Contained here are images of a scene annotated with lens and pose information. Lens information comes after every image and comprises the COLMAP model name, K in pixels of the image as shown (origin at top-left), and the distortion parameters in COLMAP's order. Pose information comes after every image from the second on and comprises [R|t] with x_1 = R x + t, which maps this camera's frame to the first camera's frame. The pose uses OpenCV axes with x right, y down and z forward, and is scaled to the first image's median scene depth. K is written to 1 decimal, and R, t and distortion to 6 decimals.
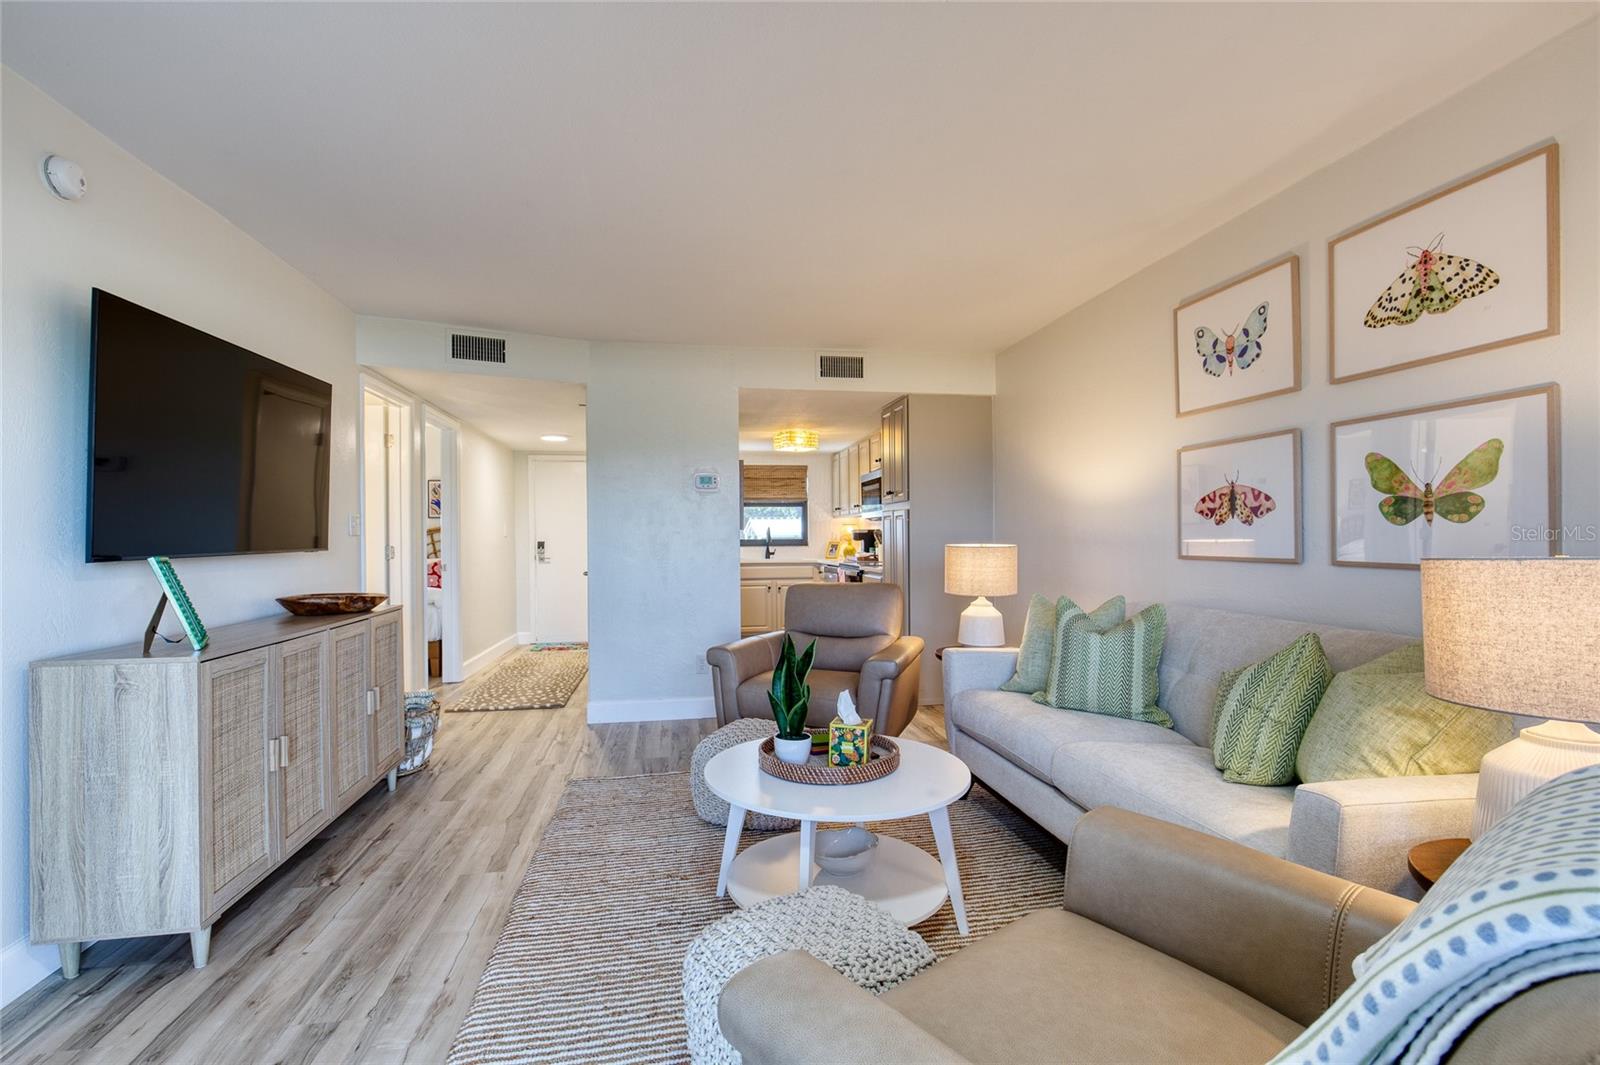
lens RADIAL K [[744.4, 0, 800.0], [0, 744.4, 532.5], [0, 0, 1]] dist [-0.020045, 0.008099]
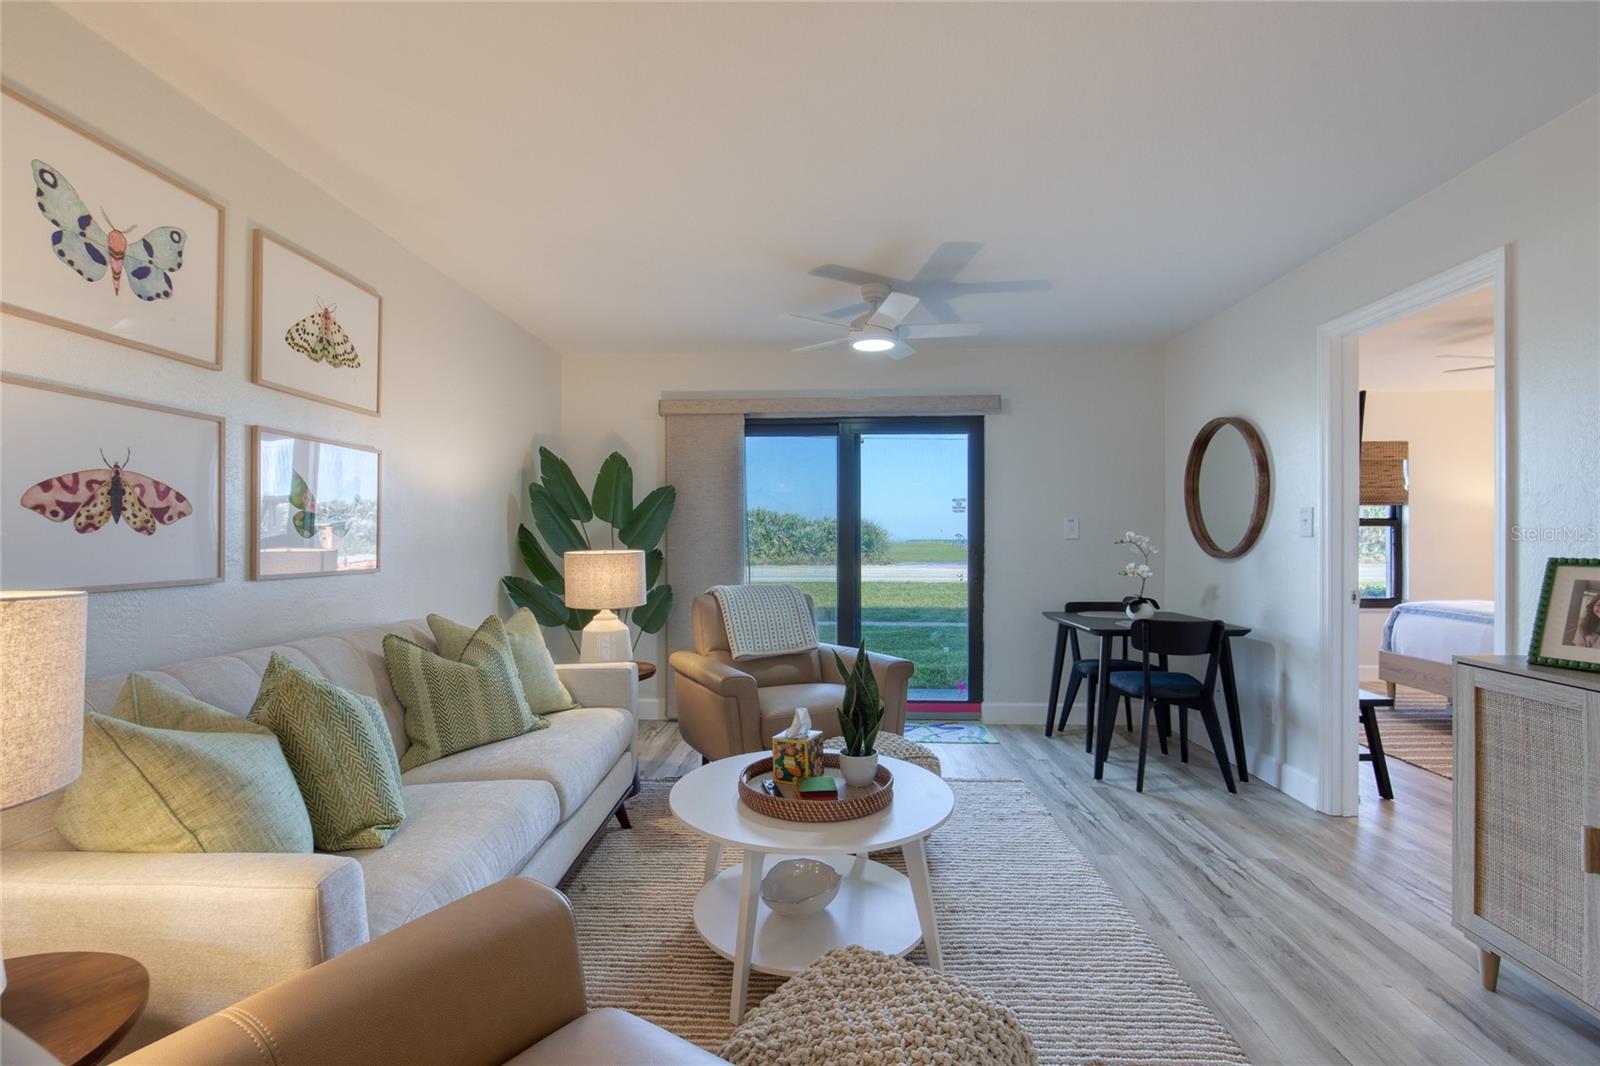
lens RADIAL K [[744.4, 0, 800.0], [0, 744.4, 533.0], [0, 0, 1]] dist [-0.020045, 0.008099]
pose [[-0.976629, 0.014414, 0.214449, -0.118505], [0.011686, 0.999834, -0.013980, 0.005160], [-0.214615, -0.011148, -0.976635, 1.564136]]
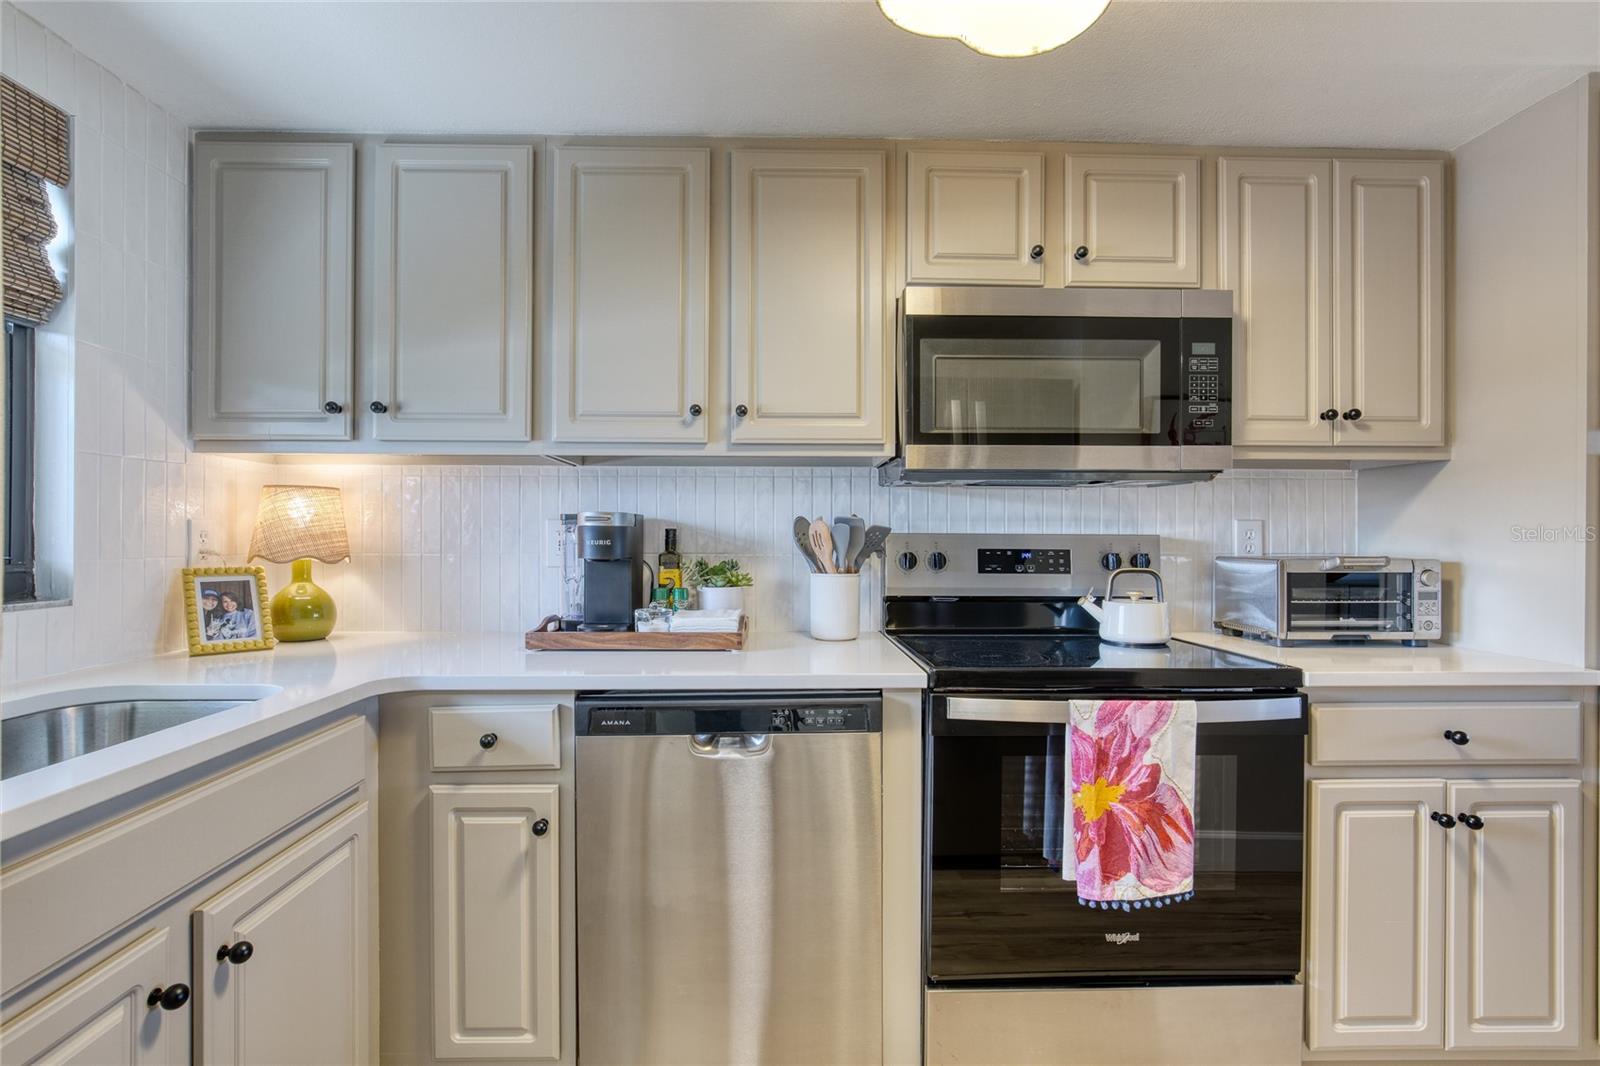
lens RADIAL K [[750.5, 0, 781.1], [0, 750.5, 534.8], [0, 0, 1]] dist [-0.016393, 0.000395]
pose [[0.151625, 0.008824, 0.988399, -0.402612], [-0.010083, 0.999922, -0.007380, 0.010927], [-0.988387, -0.008847, 0.151702, 2.538436]]
